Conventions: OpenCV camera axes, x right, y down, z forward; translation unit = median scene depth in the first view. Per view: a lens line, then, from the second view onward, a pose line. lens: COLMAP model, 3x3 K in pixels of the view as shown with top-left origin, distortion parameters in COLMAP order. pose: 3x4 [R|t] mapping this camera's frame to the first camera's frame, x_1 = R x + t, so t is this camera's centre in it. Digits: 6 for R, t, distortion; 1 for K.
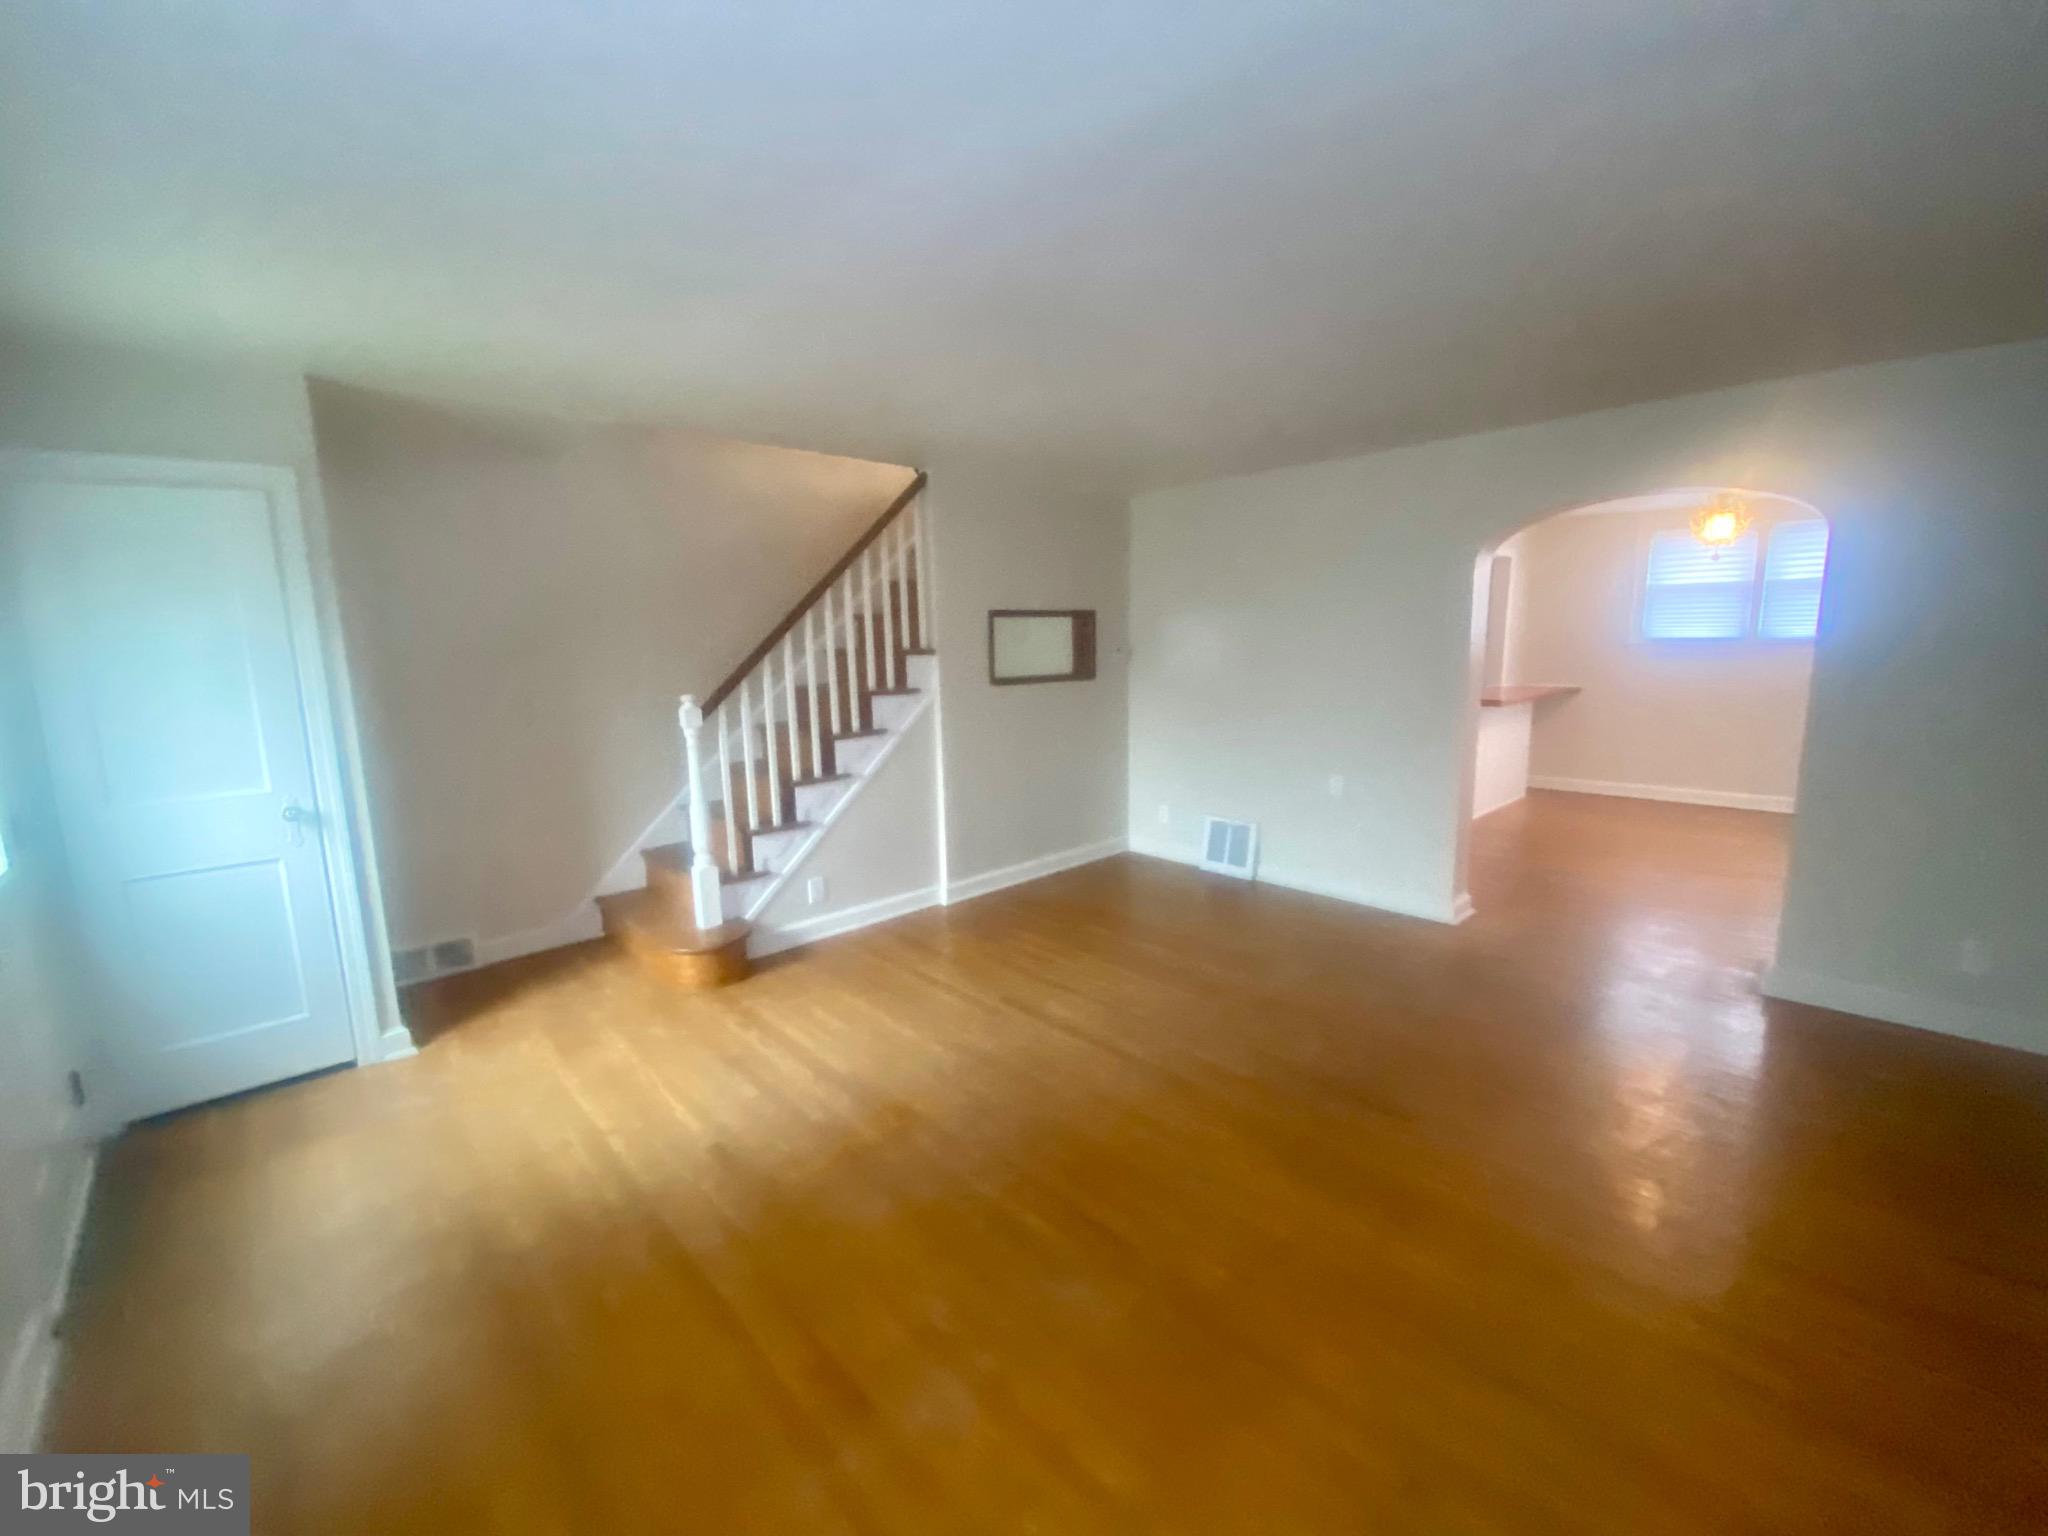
lens RADIAL K [[830.2, 0, 1024.0], [0, 830.2, 768.0], [0, 0, 1]] dist [0.021438, -0.020155]
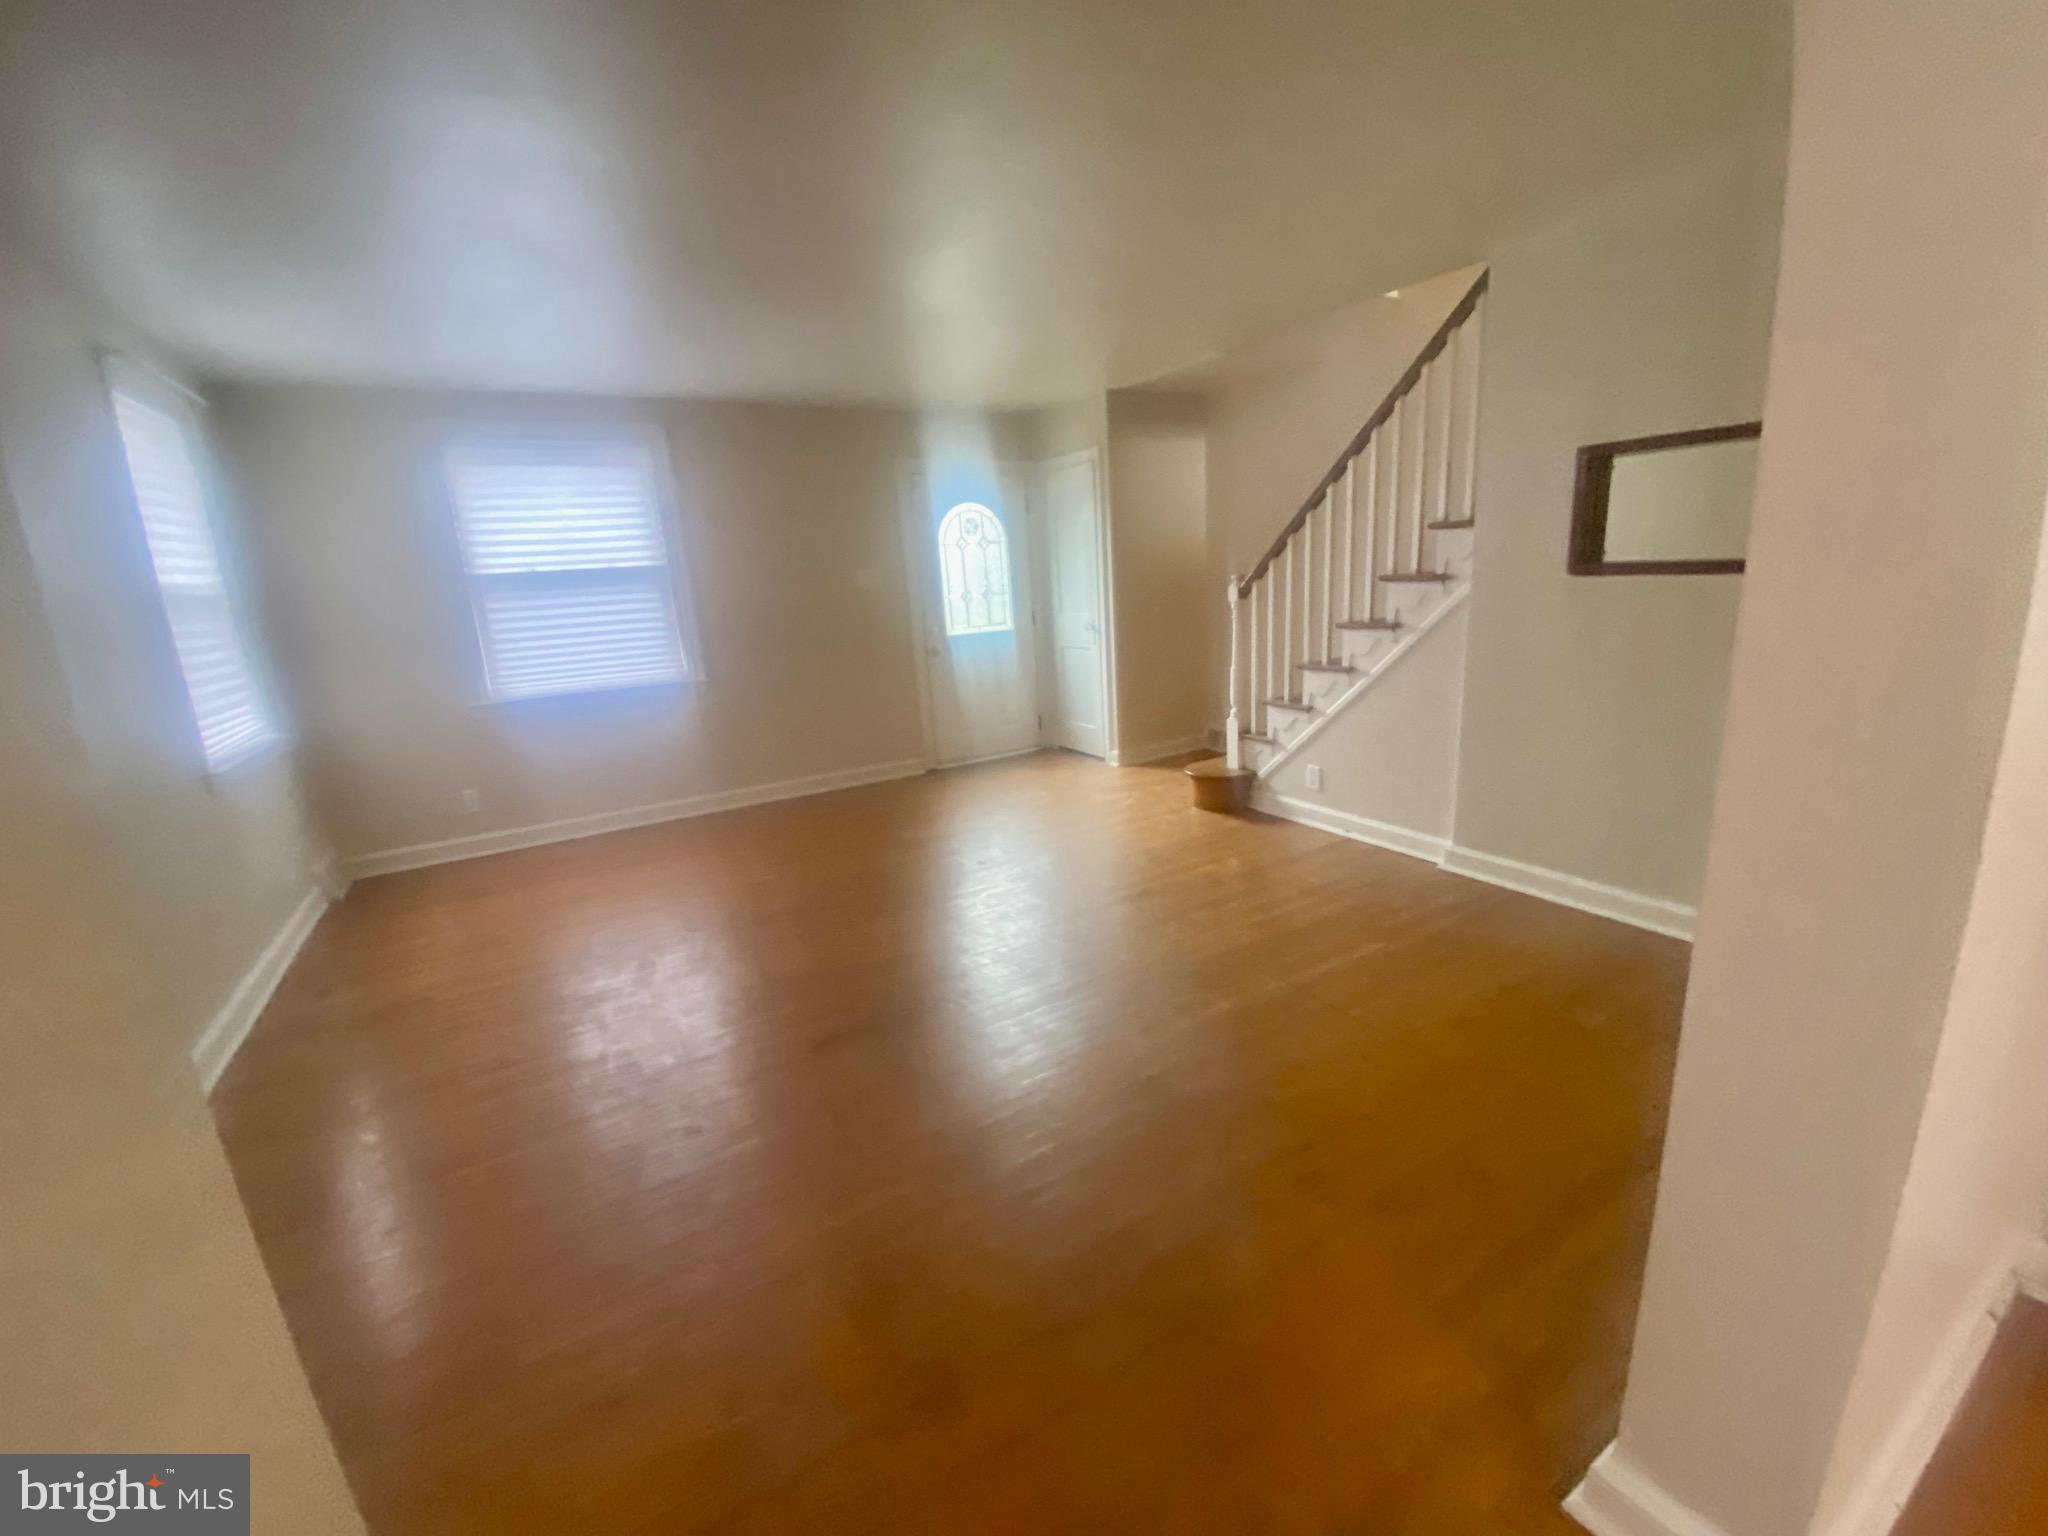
lens RADIAL K [[830.2, 0, 1024.0], [0, 830.2, 768.0], [0, 0, 1]] dist [0.021438, -0.020155]
pose [[-0.227064, 0.247246, -0.941972, 0.793503], [-0.102005, 0.955878, 0.275484, -0.108114], [0.968523, 0.158638, -0.191825, 0.874438]]
